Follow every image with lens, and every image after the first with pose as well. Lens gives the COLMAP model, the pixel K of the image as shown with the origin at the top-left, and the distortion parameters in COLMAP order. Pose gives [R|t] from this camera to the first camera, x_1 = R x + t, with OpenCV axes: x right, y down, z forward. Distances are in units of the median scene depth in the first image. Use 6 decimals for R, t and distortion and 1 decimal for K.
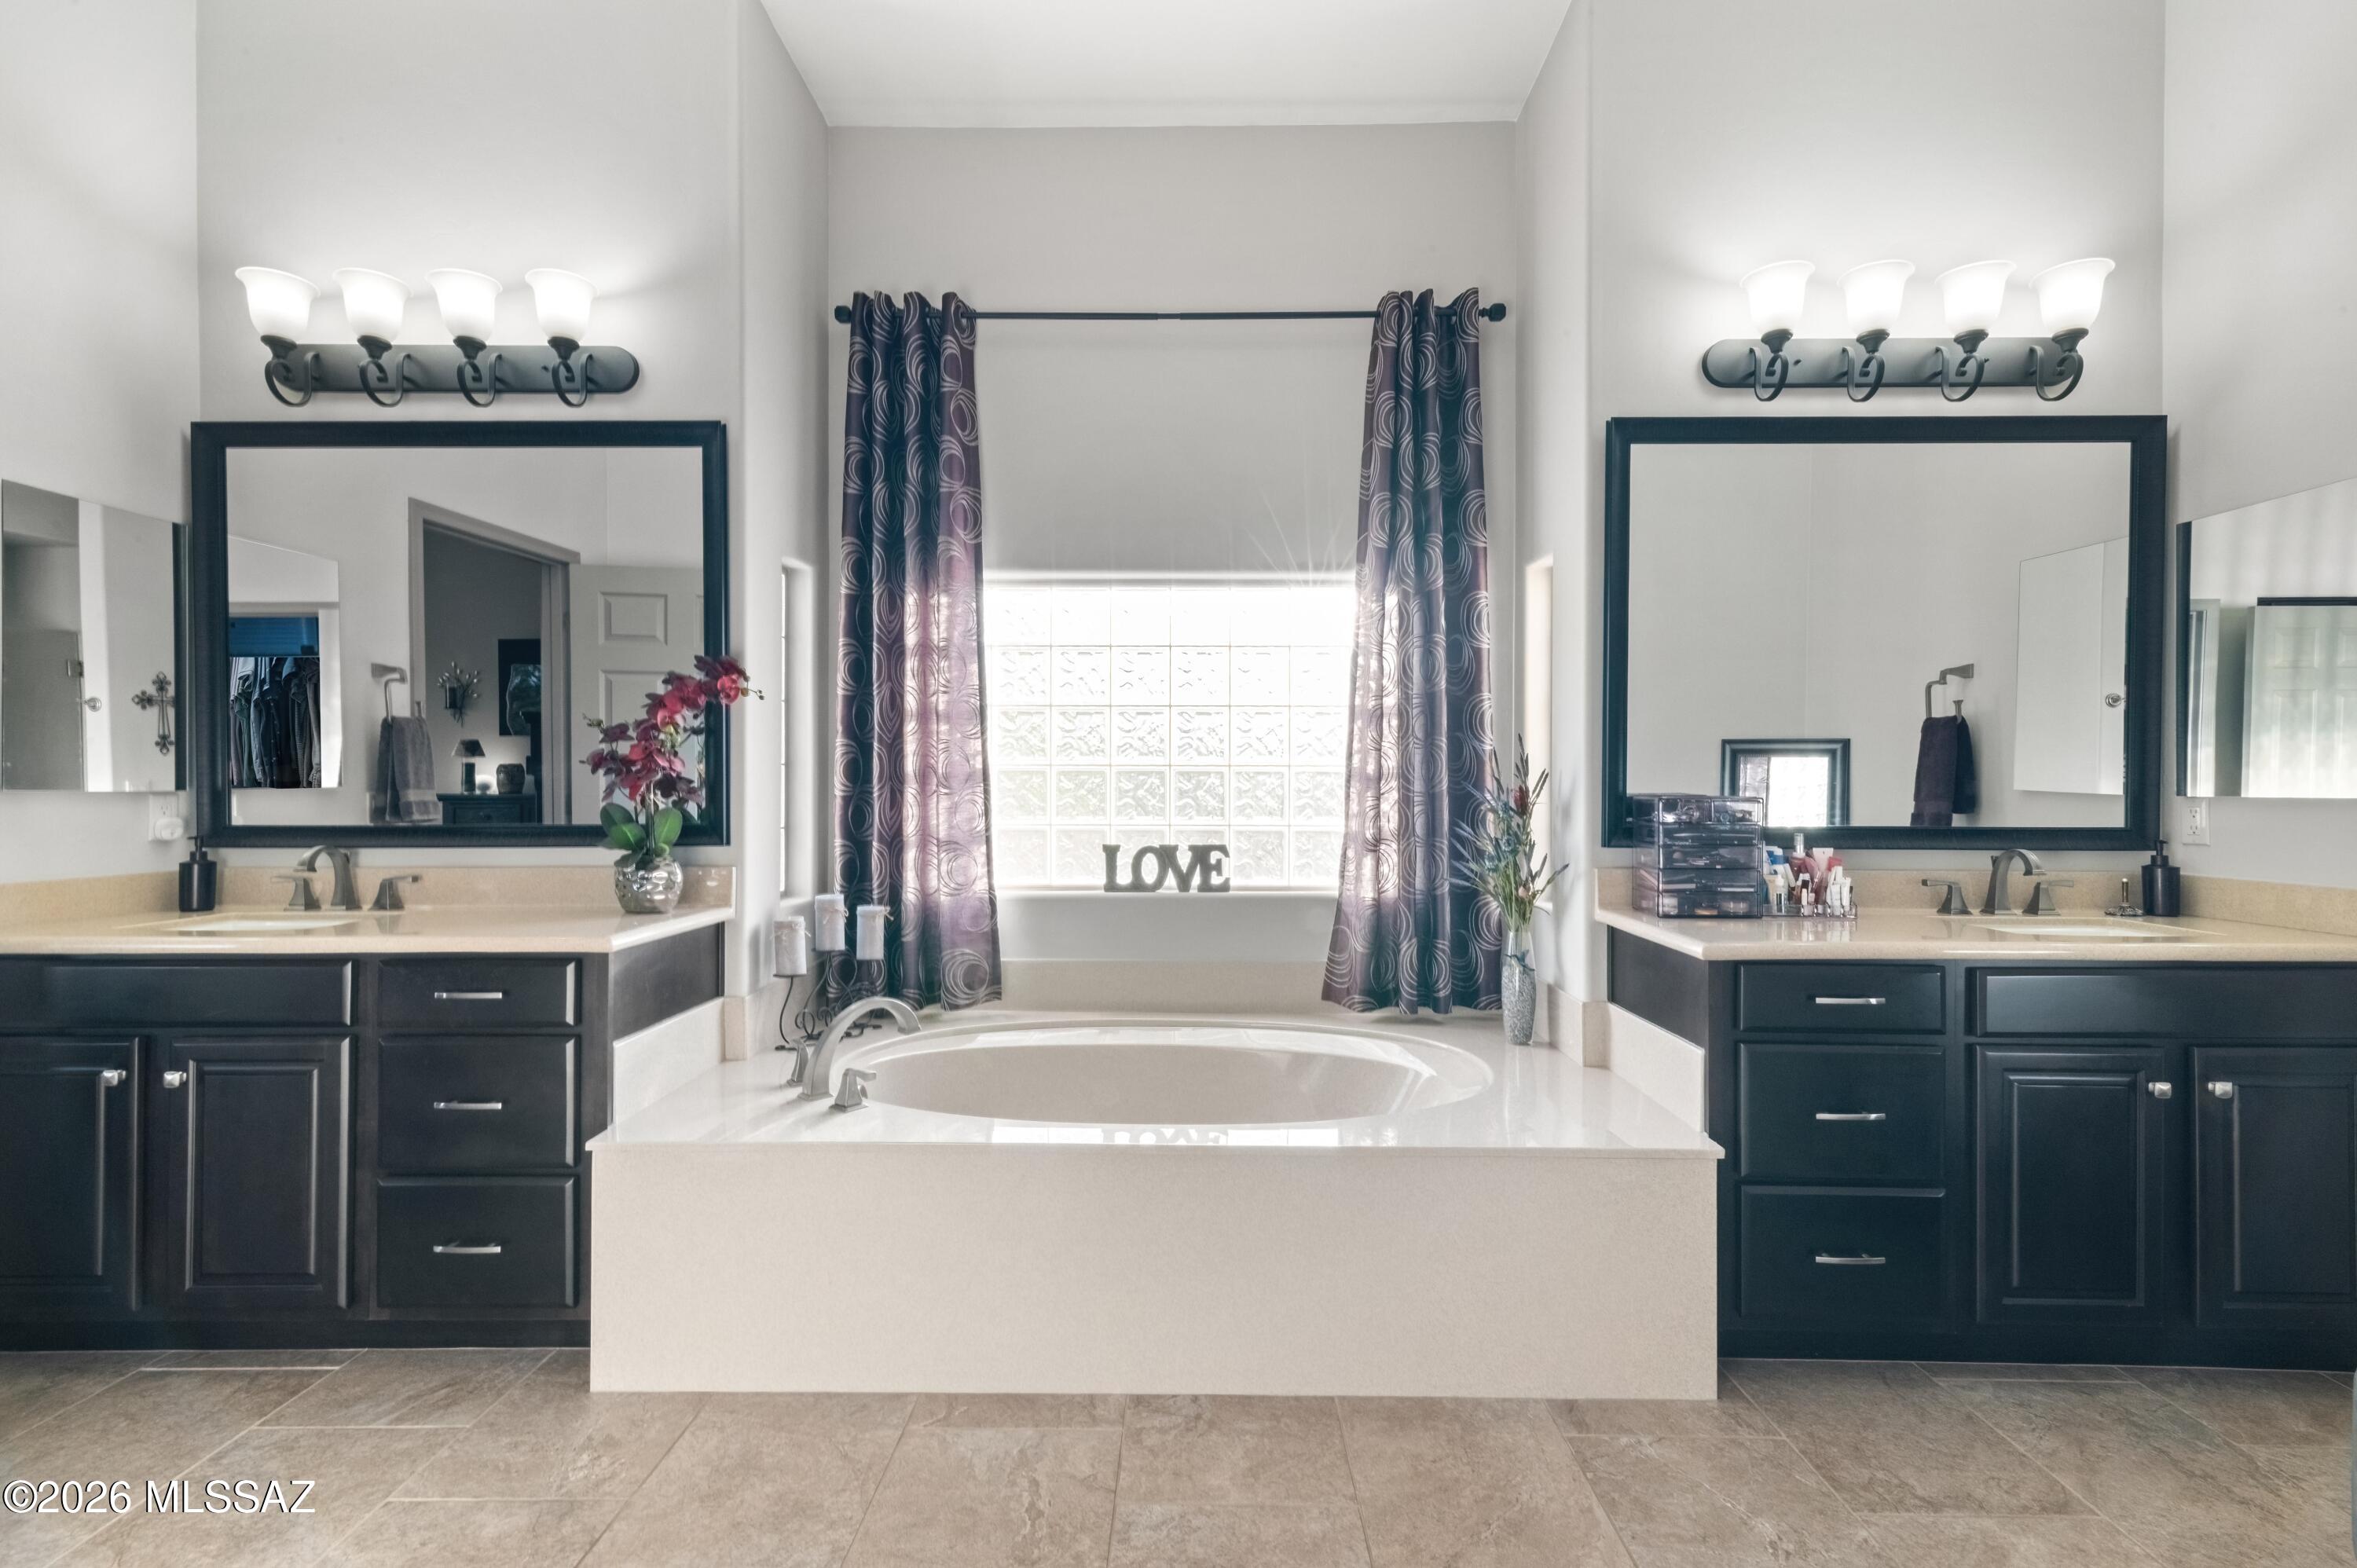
lens RADIAL K [[1101.0, 0, 1178.5], [0, 1101.0, 784.0], [0, 0, 1]] dist [-0.000107, -0.000239]
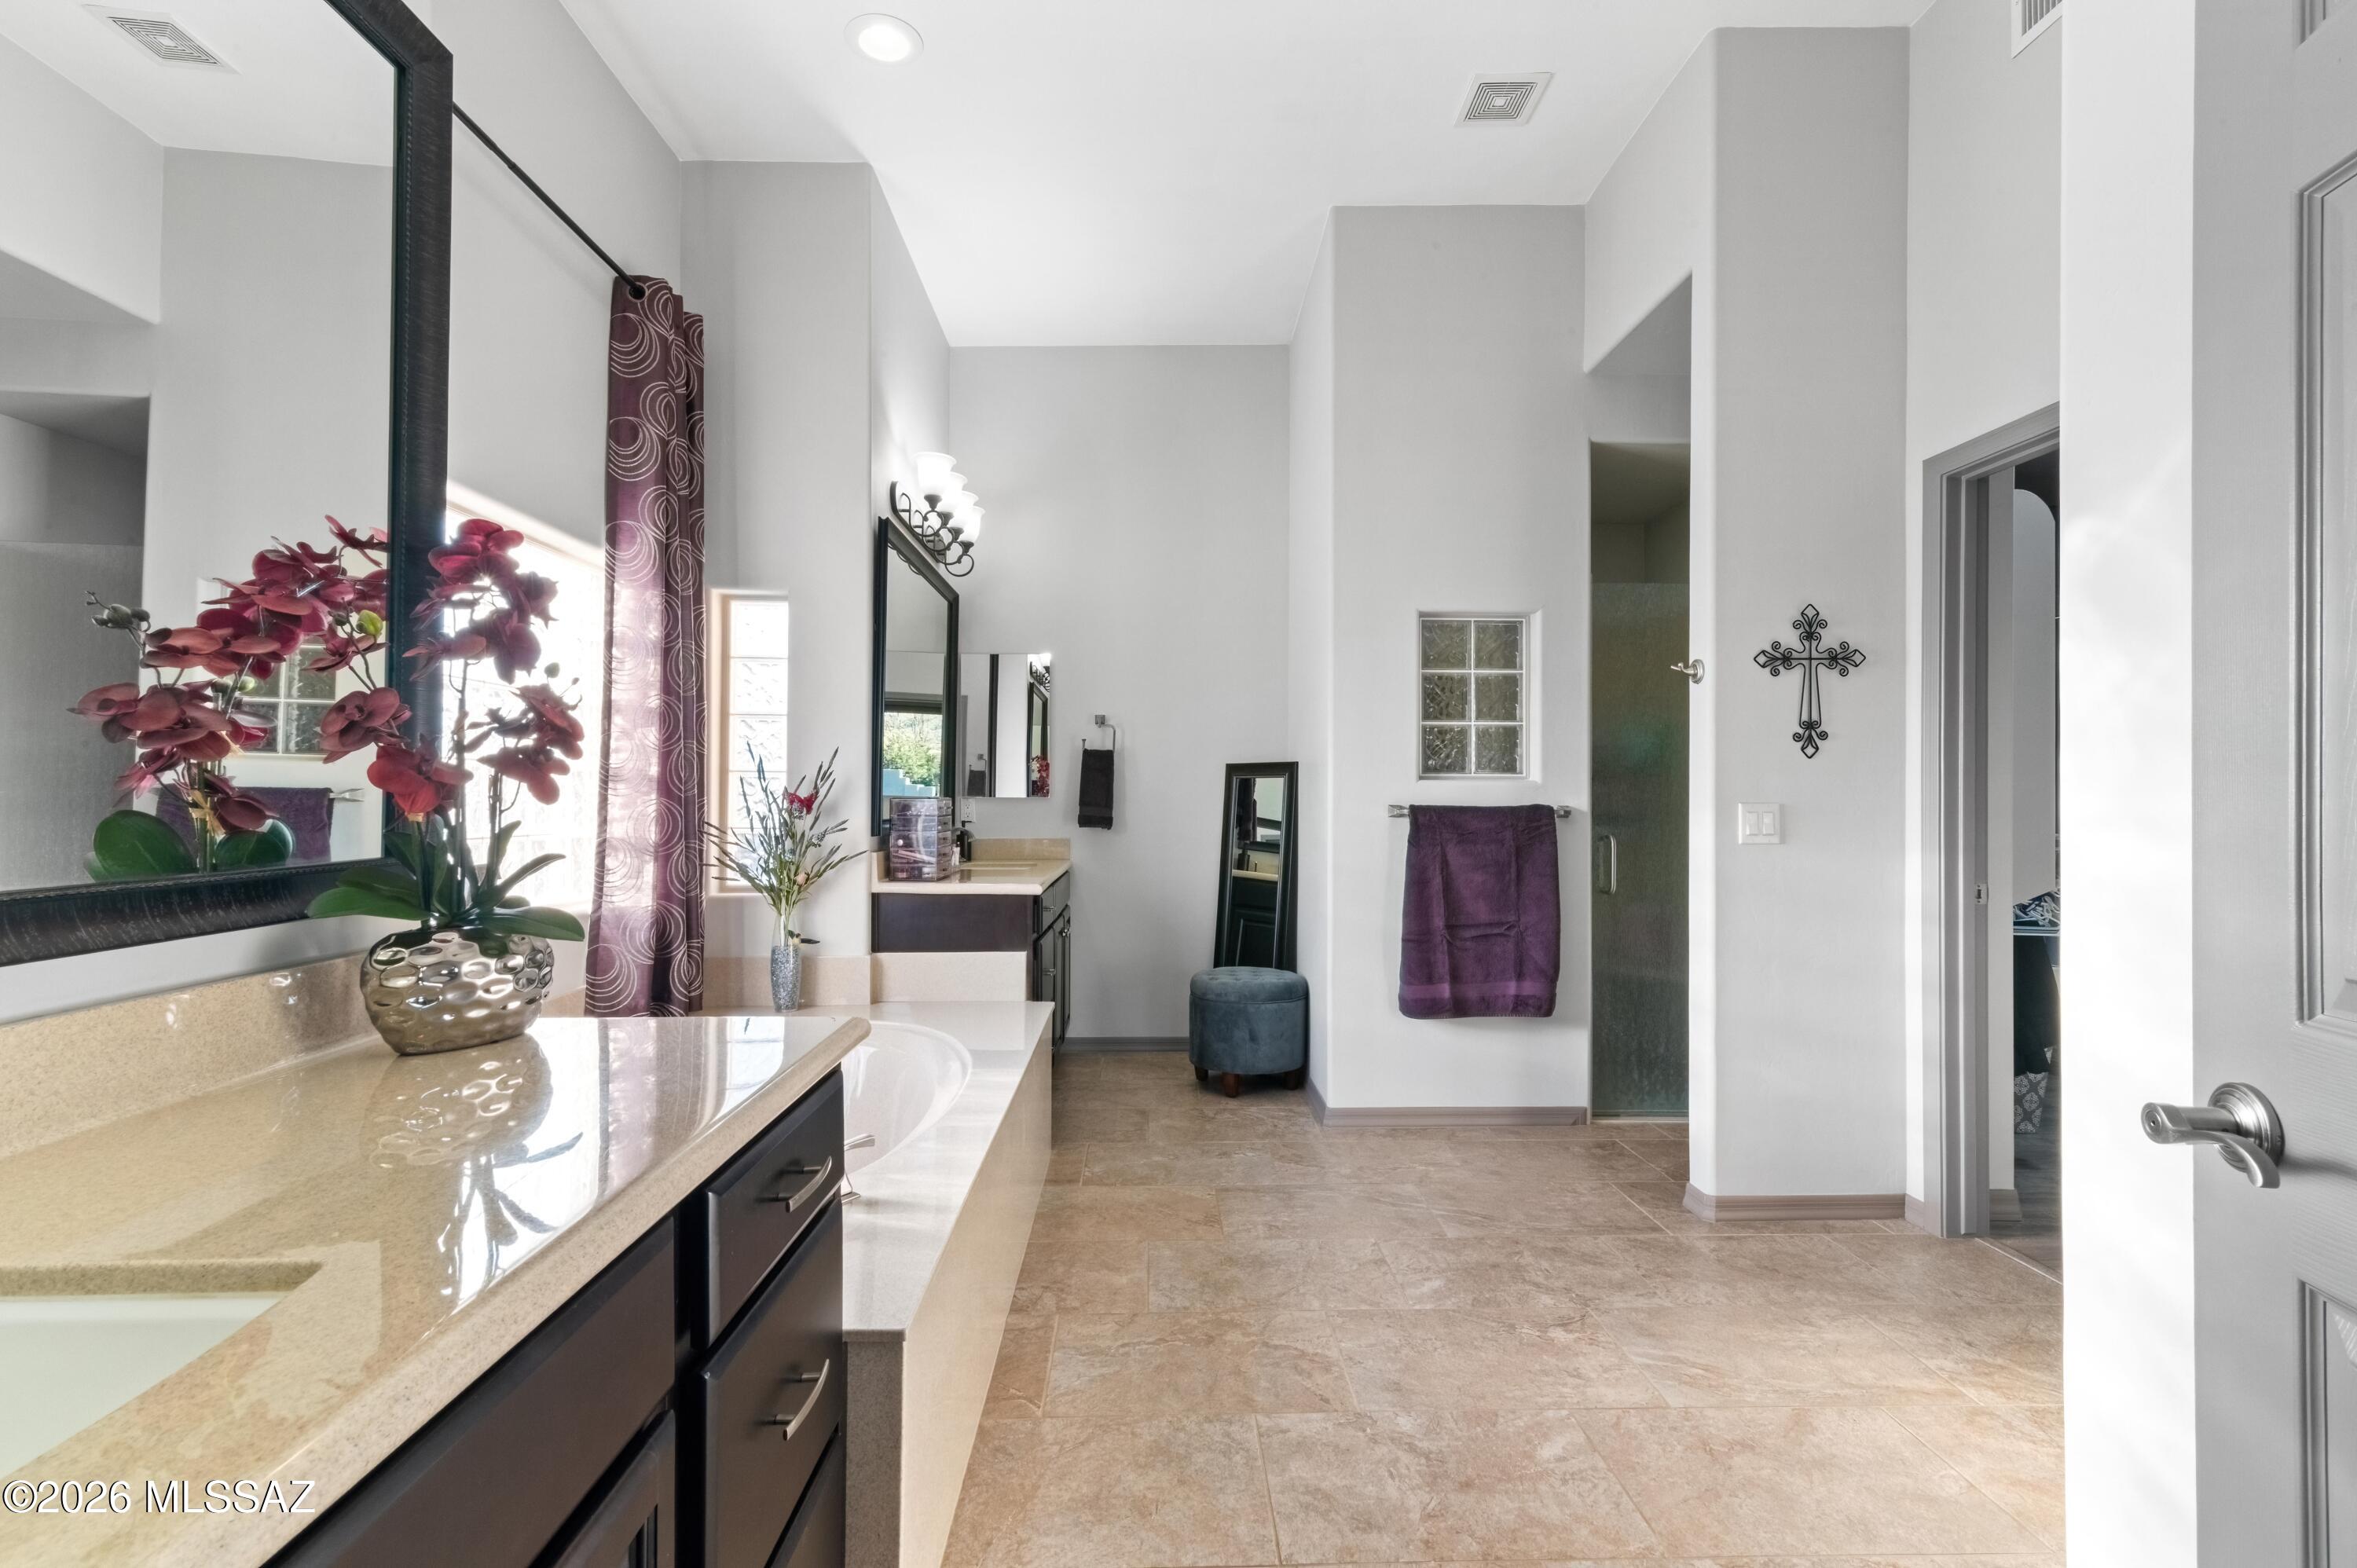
lens RADIAL K [[1147.1, 0, 1187.0], [0, 1147.1, 744.0], [0, 0, 1]] dist [0.032441, -0.015994]
pose [[-0.062815, 0.034900, 0.997415, -1.377248], [0.016205, 0.999292, -0.033946, 0.003175], [-0.997894, 0.014030, -0.063336, 0.947347]]
